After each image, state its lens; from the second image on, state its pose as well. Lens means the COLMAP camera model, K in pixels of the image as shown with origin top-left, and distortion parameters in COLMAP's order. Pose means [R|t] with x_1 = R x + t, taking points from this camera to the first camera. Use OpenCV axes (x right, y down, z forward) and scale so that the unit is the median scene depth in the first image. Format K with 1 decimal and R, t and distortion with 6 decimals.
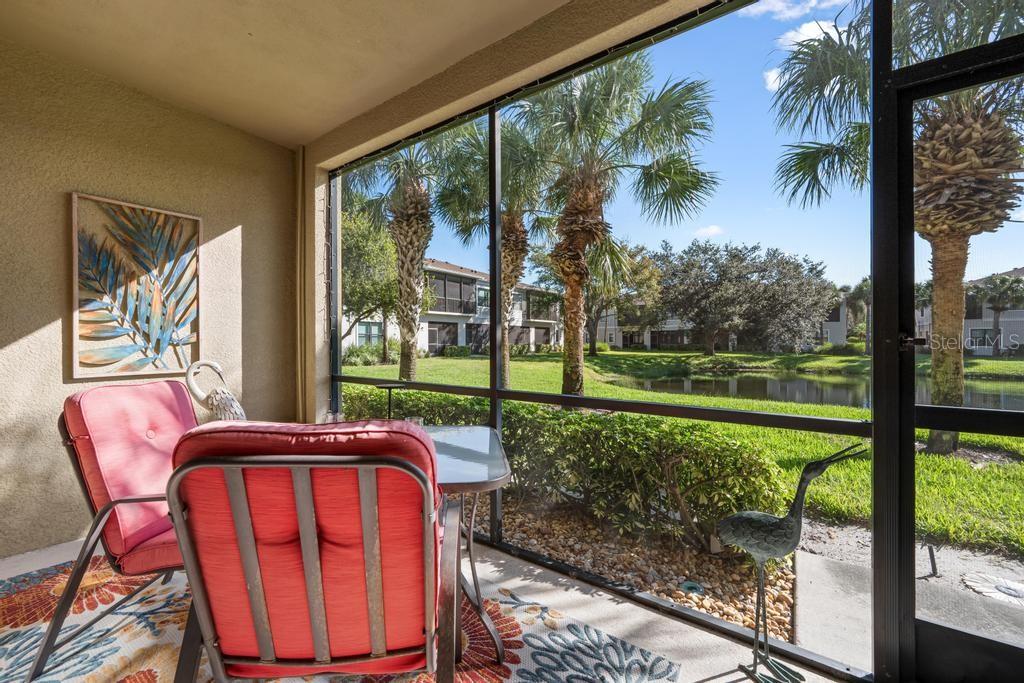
lens RADIAL K [[398.5, 0, 515.1], [0, 398.5, 342.1], [0, 0, 1]] dist [-0.000022, -0.000126]
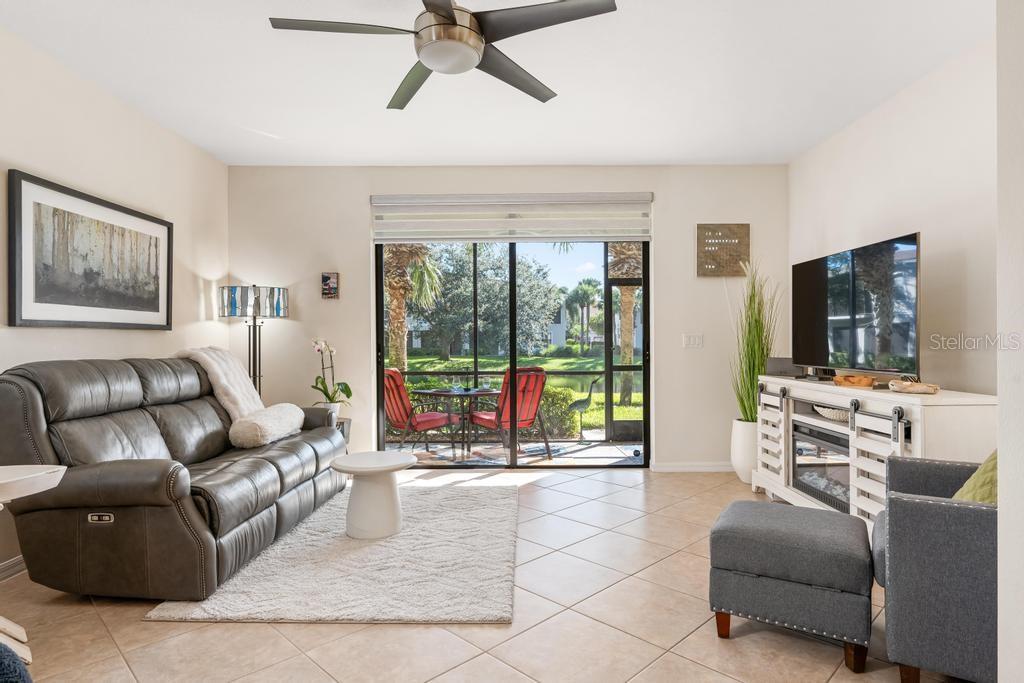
lens RADIAL K [[569.3, 0, 516.0], [0, 569.3, 341.6], [0, 0, 1]] dist [-0.002813, -0.000126]
pose [[0.817084, -0.002710, 0.576512, -0.112511], [0.006264, 0.999972, -0.004178, -0.002009], [-0.576484, 0.007026, 0.817078, -0.113269]]
